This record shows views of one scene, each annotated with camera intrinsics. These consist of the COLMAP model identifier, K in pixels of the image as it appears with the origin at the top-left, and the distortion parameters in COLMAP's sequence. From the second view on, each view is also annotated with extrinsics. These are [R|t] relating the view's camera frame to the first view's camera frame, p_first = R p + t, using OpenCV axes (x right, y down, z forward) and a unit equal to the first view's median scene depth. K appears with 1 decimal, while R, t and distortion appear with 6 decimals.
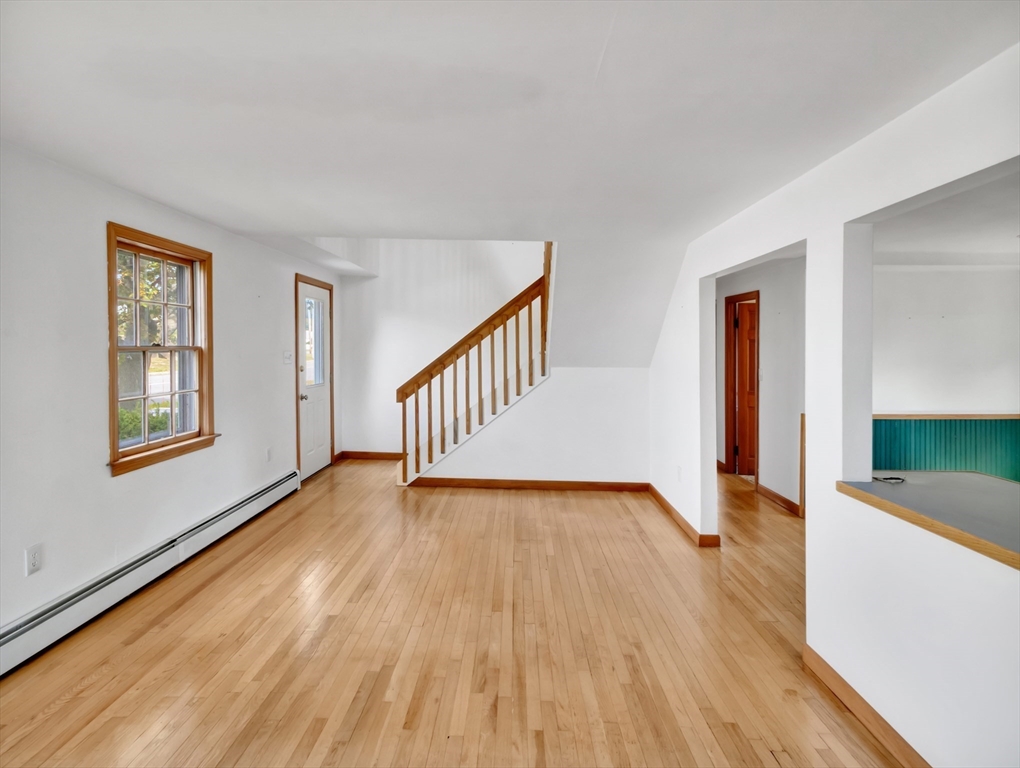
lens RADIAL K [[546.2, 0, 514.4], [0, 546.2, 355.6], [0, 0, 1]] dist [0.005758, 0.000496]
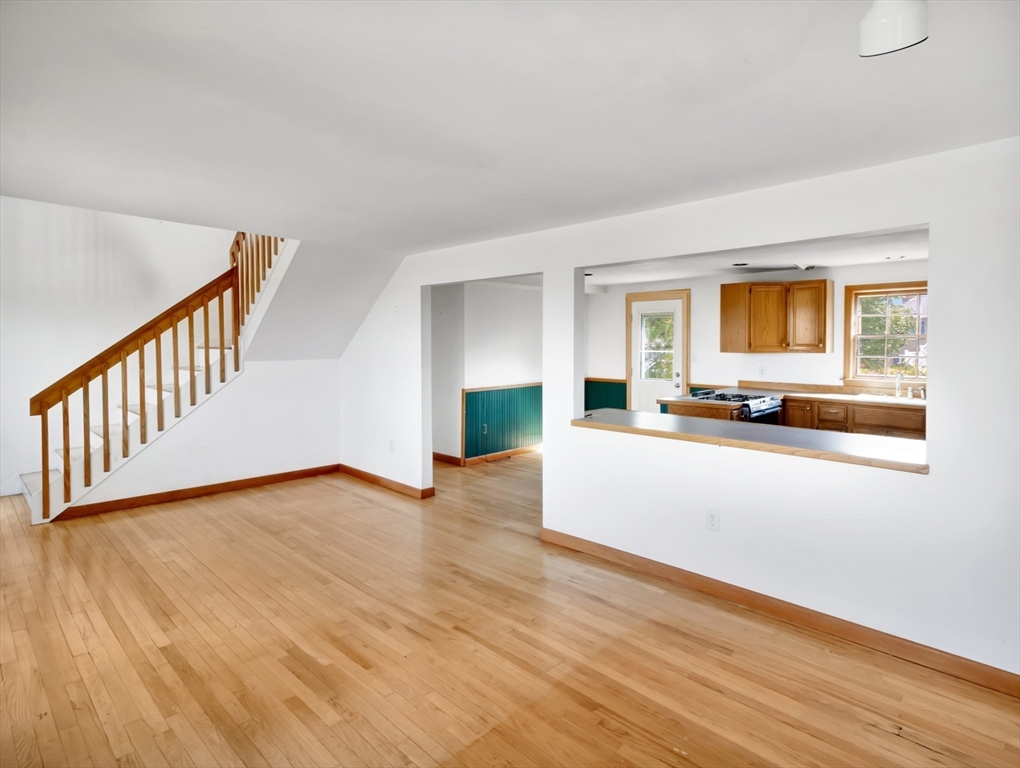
lens RADIAL K [[546.2, 0, 514.4], [0, 546.2, 355.6], [0, 0, 1]] dist [0.005758, 0.000496]
pose [[0.688297, -0.028756, 0.724859, -0.413786], [0.016472, 0.999576, 0.024013, -0.006908], [-0.725242, -0.004589, 0.688478, -0.017074]]
